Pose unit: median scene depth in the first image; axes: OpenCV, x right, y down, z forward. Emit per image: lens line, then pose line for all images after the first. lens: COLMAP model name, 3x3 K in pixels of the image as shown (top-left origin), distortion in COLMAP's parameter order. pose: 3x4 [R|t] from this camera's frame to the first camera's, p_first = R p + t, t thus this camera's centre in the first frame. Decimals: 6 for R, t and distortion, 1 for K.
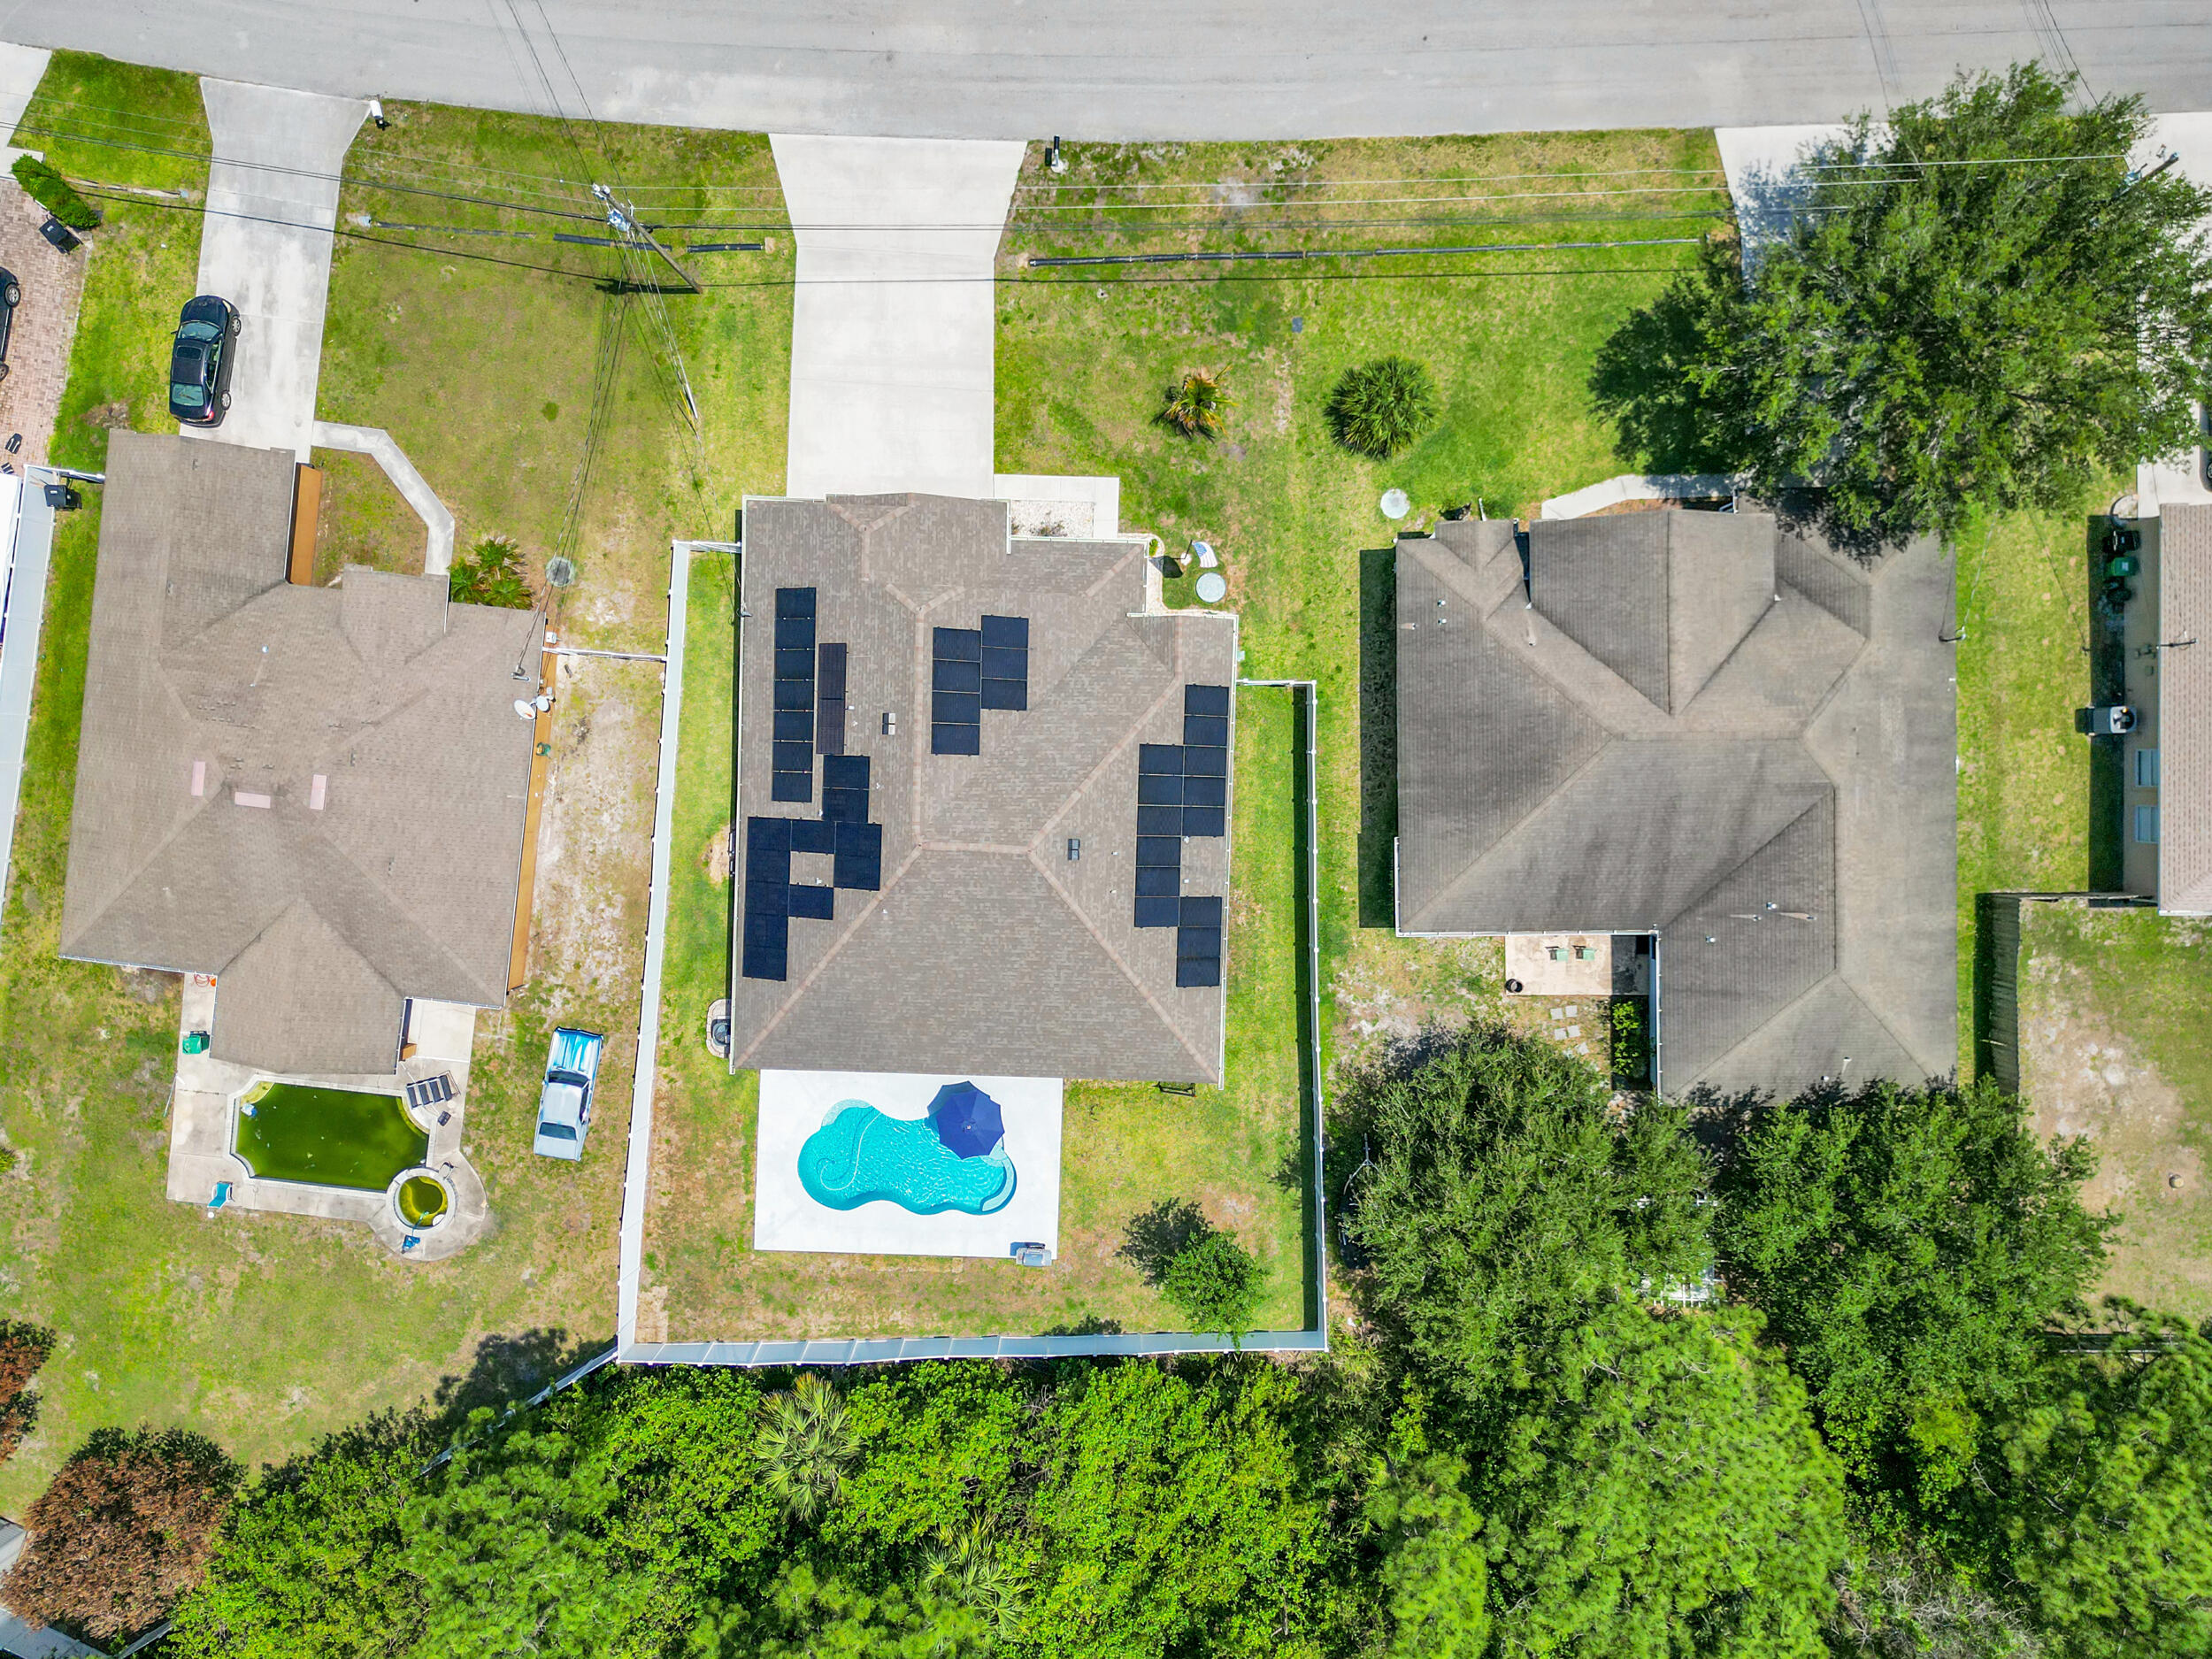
lens RADIAL K [[1581.8, 0, 1098.1], [0, 1581.8, 738.1], [0, 0, 1]] dist [0.100172, -0.122805]
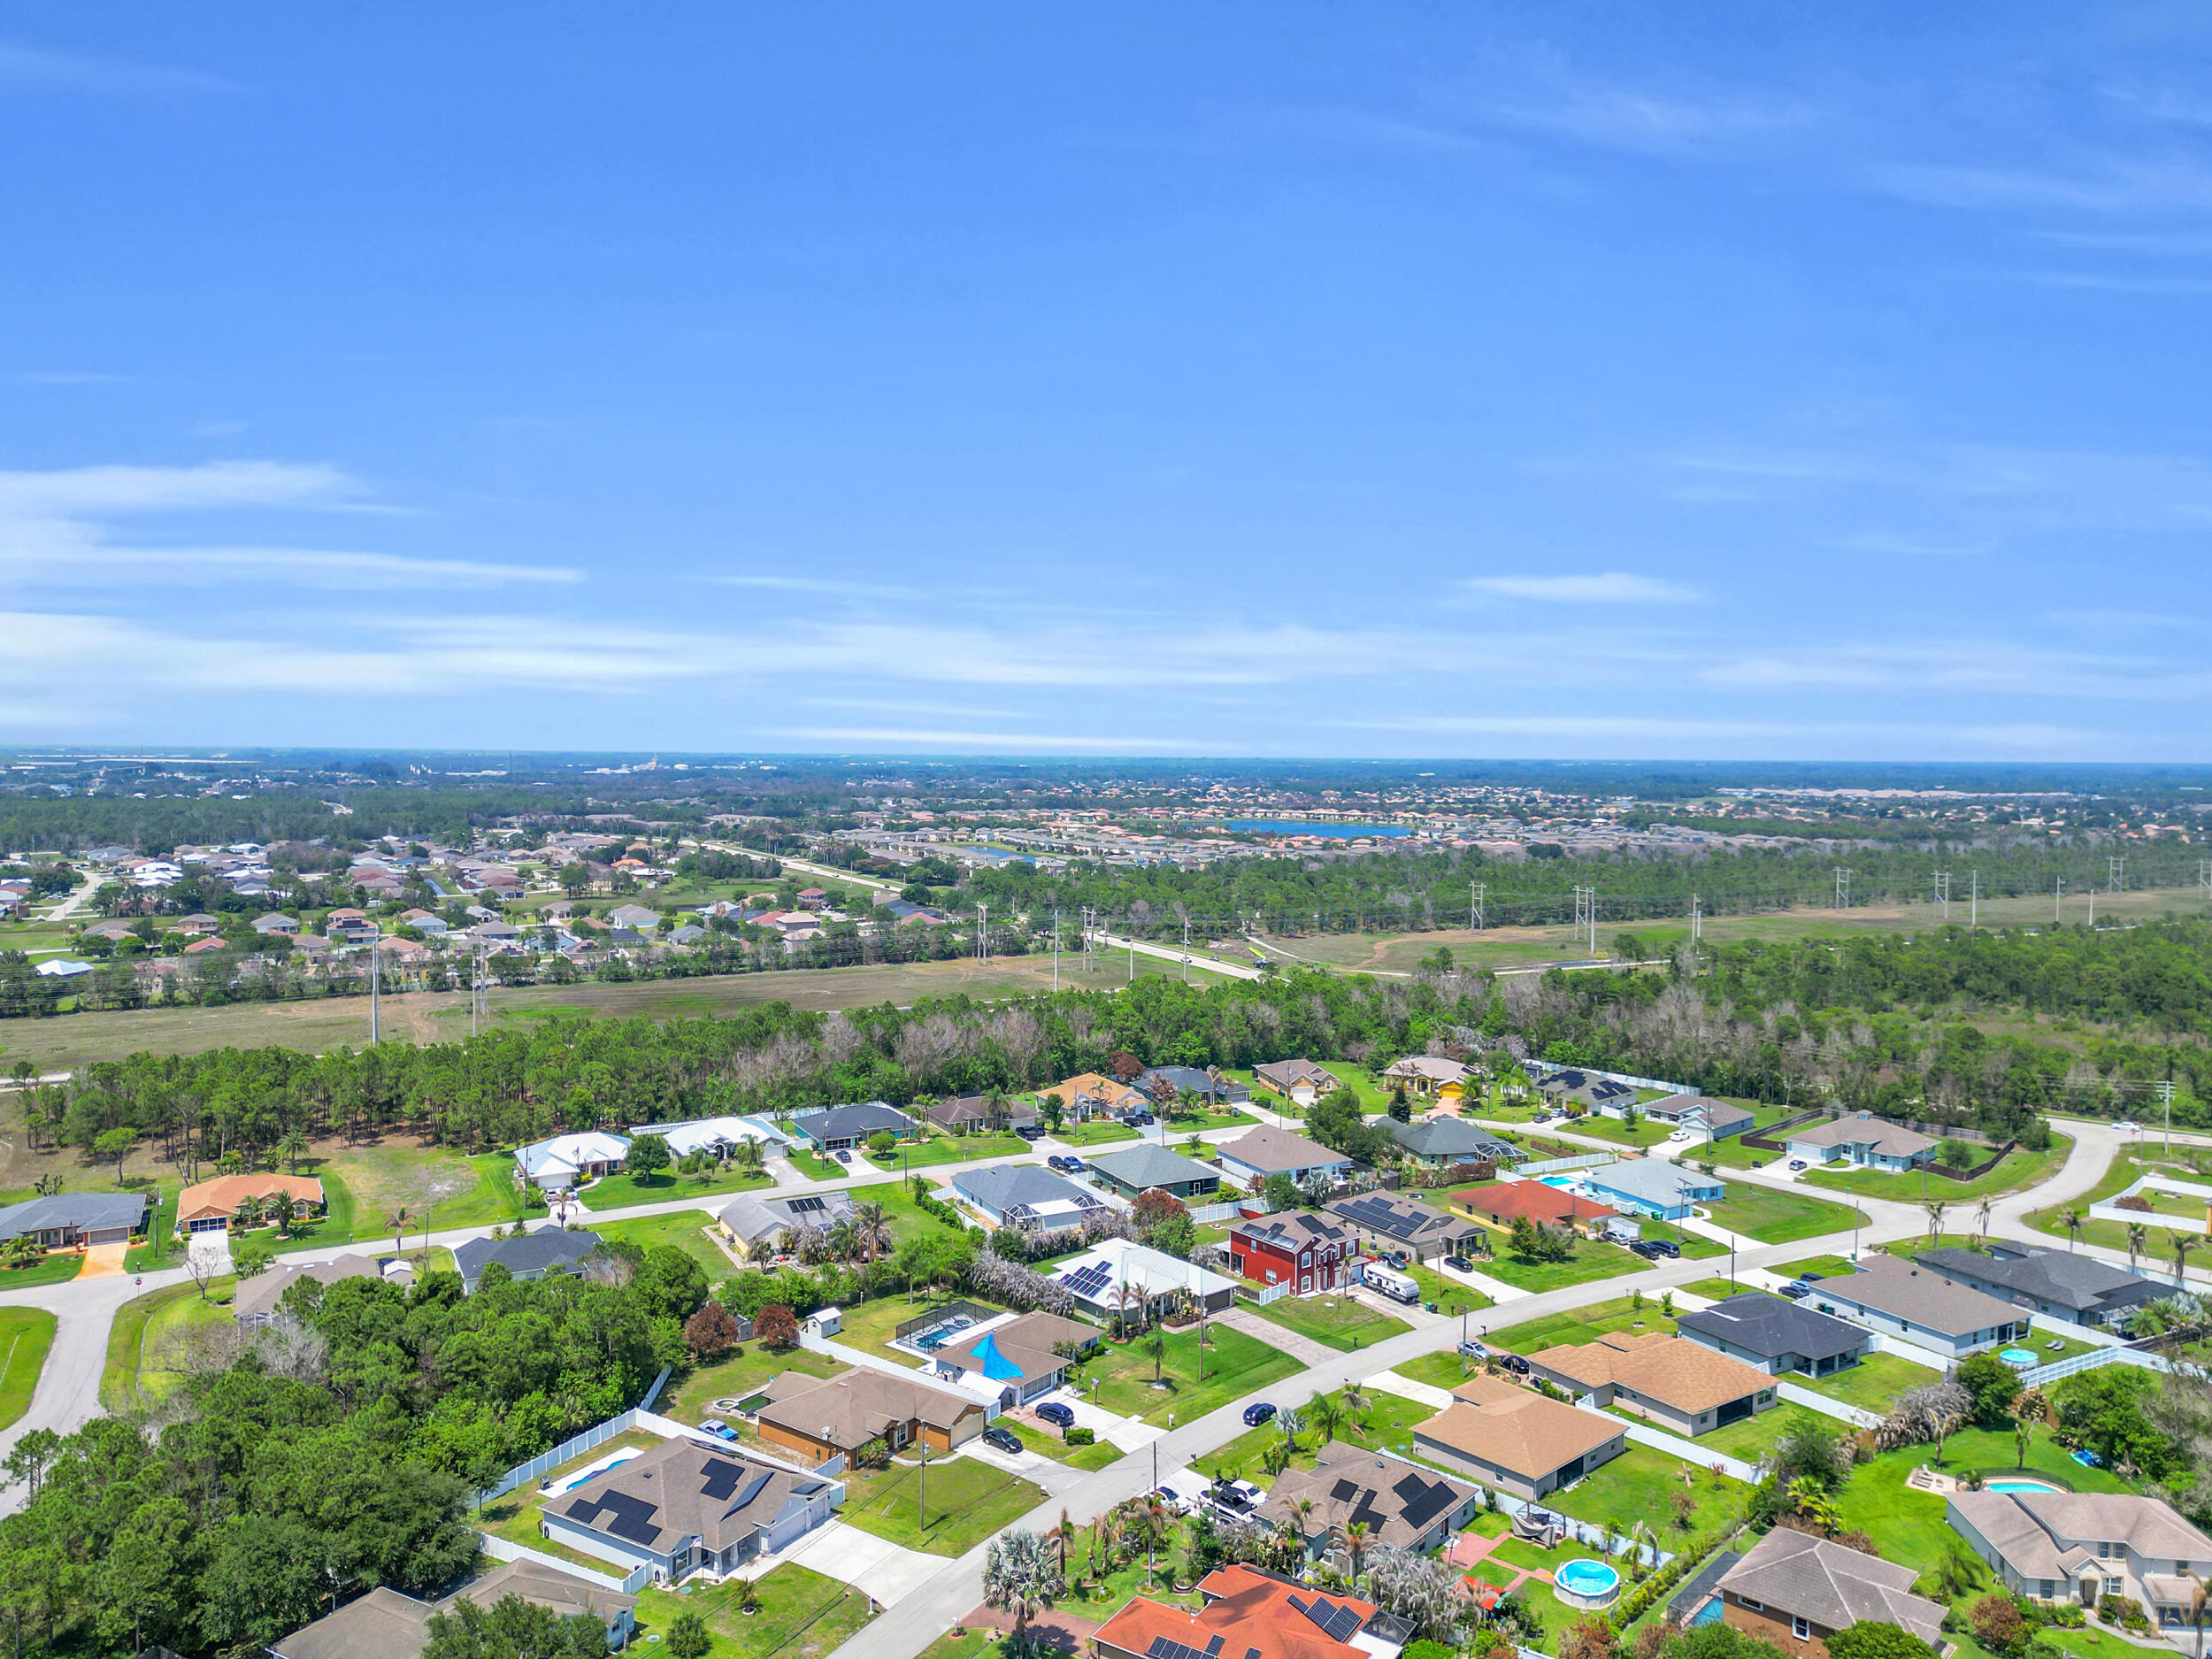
lens RADIAL K [[1560.2, 0, 1104.3], [0, 1560.2, 788.7], [0, 0, 1]] dist [0.094667, -0.098106]
pose [[-0.492096, 0.041936, -0.869530, 1.753307], [-0.870535, -0.027453, 0.491340, -1.756182], [-0.003266, 0.998743, 0.050016, -0.282739]]
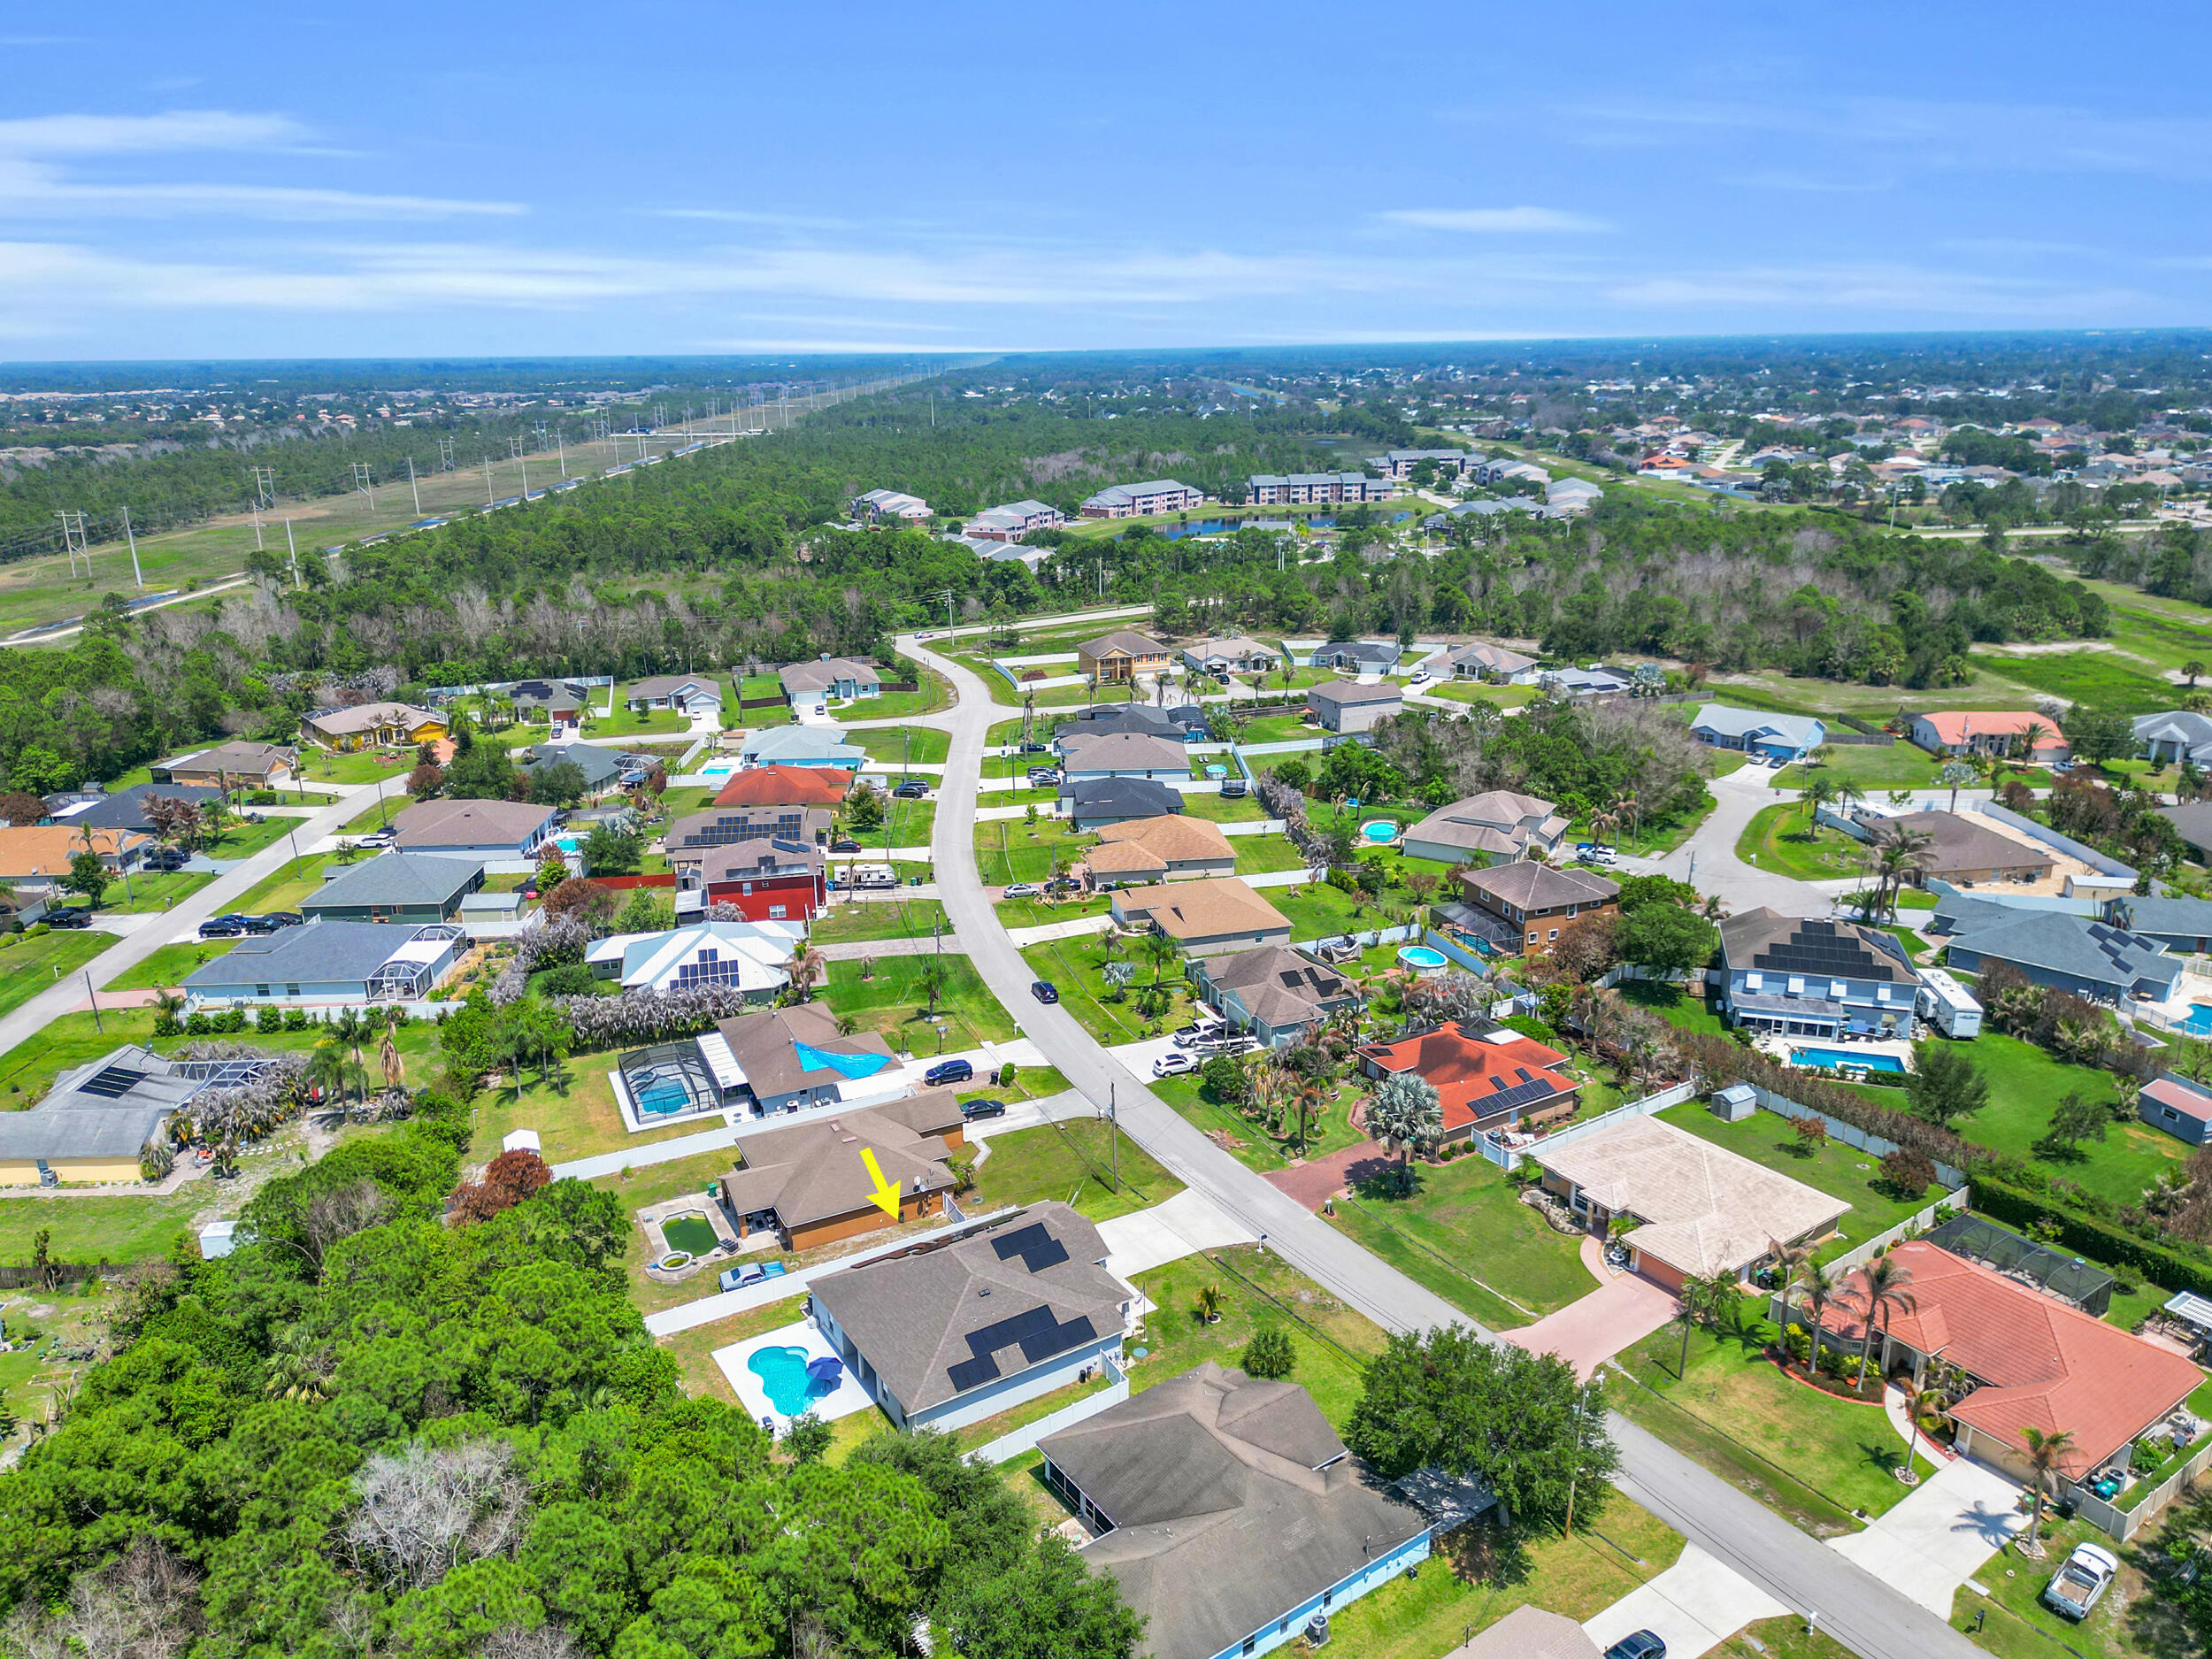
lens RADIAL K [[1581.8, 0, 1098.1], [0, 1581.8, 738.1], [0, 0, 1]] dist [0.100172, -0.122805]
pose [[0.558698, 0.213213, -0.801496, 1.408591], [-0.829331, 0.134150, -0.542415, 0.875386], [-0.008129, 0.967752, 0.251773, -0.170478]]
